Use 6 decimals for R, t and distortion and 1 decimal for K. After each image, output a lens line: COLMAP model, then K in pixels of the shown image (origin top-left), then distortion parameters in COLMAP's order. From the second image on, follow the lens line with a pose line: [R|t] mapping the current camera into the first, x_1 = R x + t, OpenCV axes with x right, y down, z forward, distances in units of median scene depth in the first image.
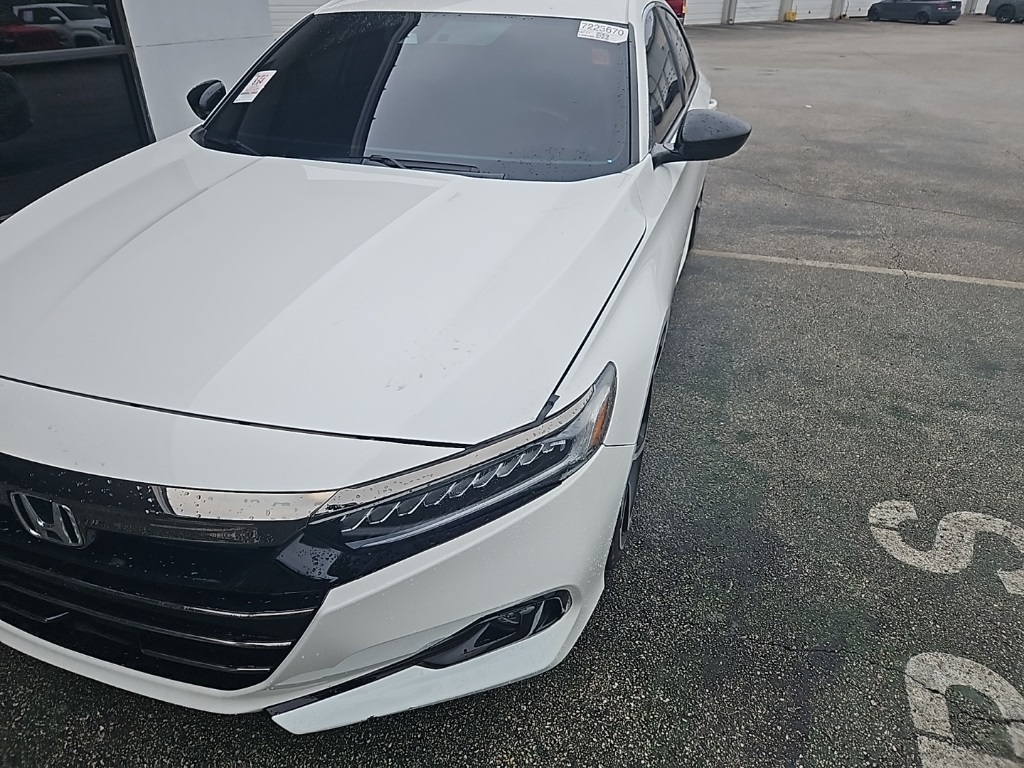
lens RADIAL K [[689.8, 0, 494.6], [0, 689.8, 370.9], [0, 0, 1]] dist [0.058792, -0.046534]
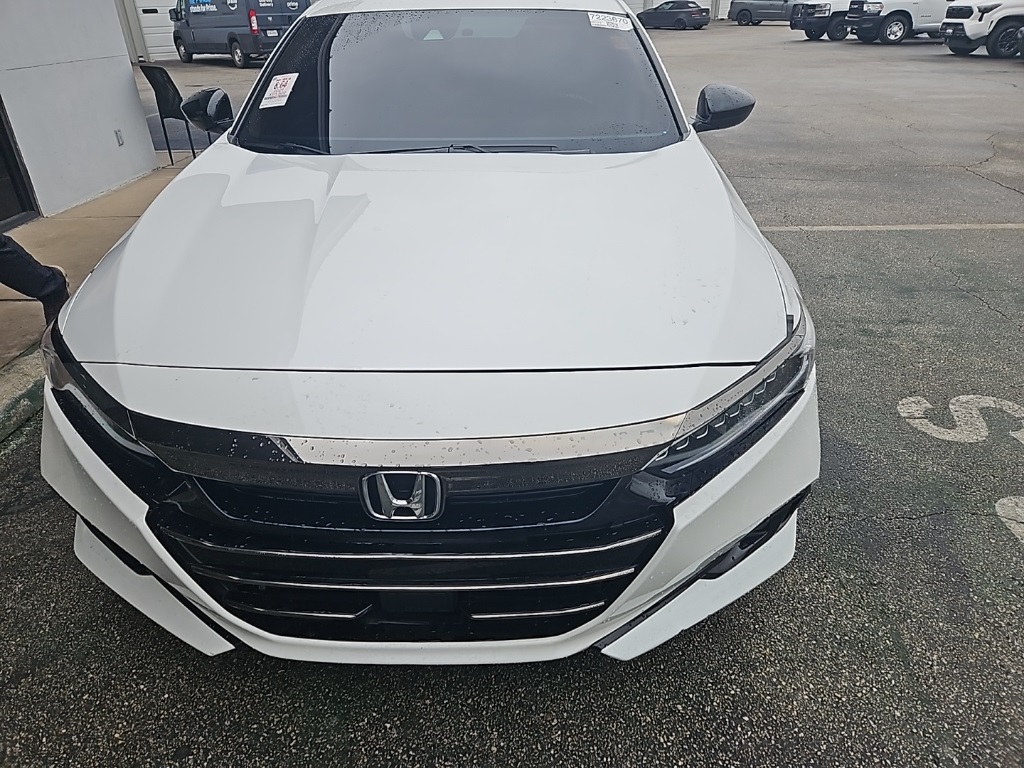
lens RADIAL K [[689.8, 0, 496.8], [0, 689.8, 375.3], [0, 0, 1]] dist [0.058792, -0.046534]
pose [[0.958504, -0.153897, 0.239972, -0.389761], [0.157566, 0.987501, 0.003939, 0.031281], [-0.237579, 0.034036, 0.970772, -0.000042]]
